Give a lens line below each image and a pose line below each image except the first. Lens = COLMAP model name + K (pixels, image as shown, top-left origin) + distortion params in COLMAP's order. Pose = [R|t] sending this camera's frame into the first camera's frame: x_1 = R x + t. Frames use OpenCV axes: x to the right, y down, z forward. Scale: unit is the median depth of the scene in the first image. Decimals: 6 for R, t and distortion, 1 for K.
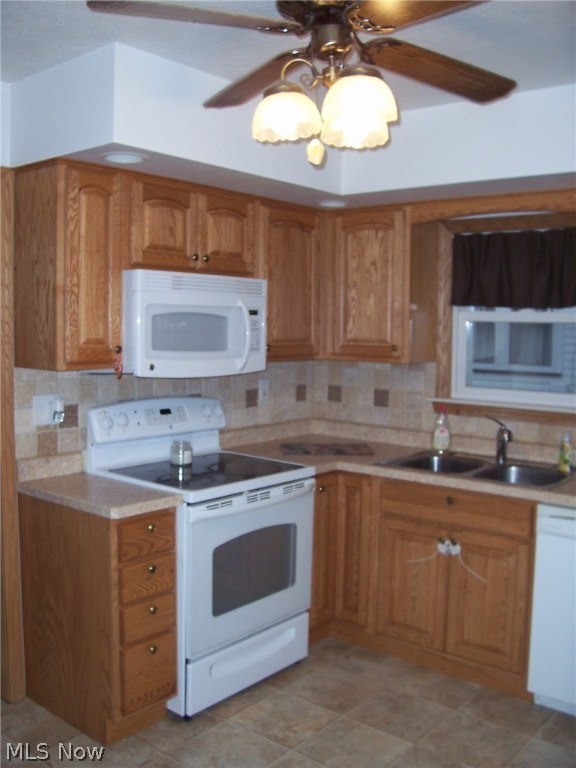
lens RADIAL K [[758.7, 0, 290.4], [0, 758.7, 386.8], [0, 0, 1]] dist [-0.120901, 0.000000]
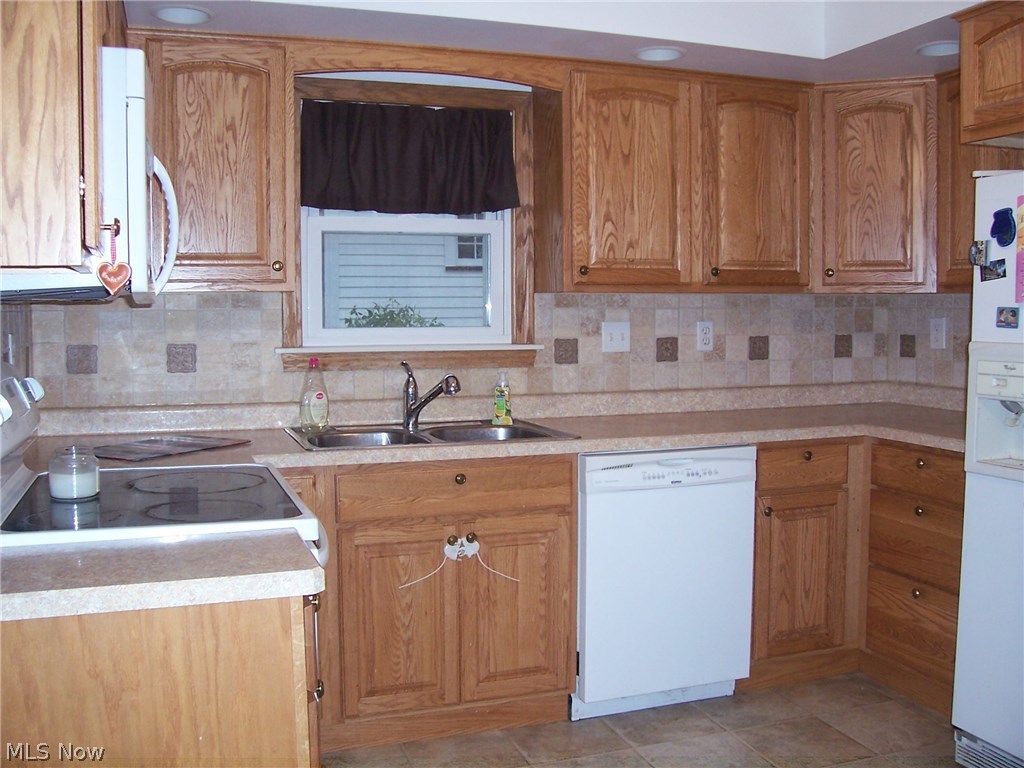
lens RADIAL K [[1011.6, 0, 514.5], [0, 1011.6, 381.1], [0, 0, 1]] dist [-0.120901, 0.000000]
pose [[0.522269, -0.081378, 0.848889, -0.515390], [0.083206, 0.995550, 0.044246, 0.024053], [-0.848712, 0.047524, 0.526715, 0.447024]]
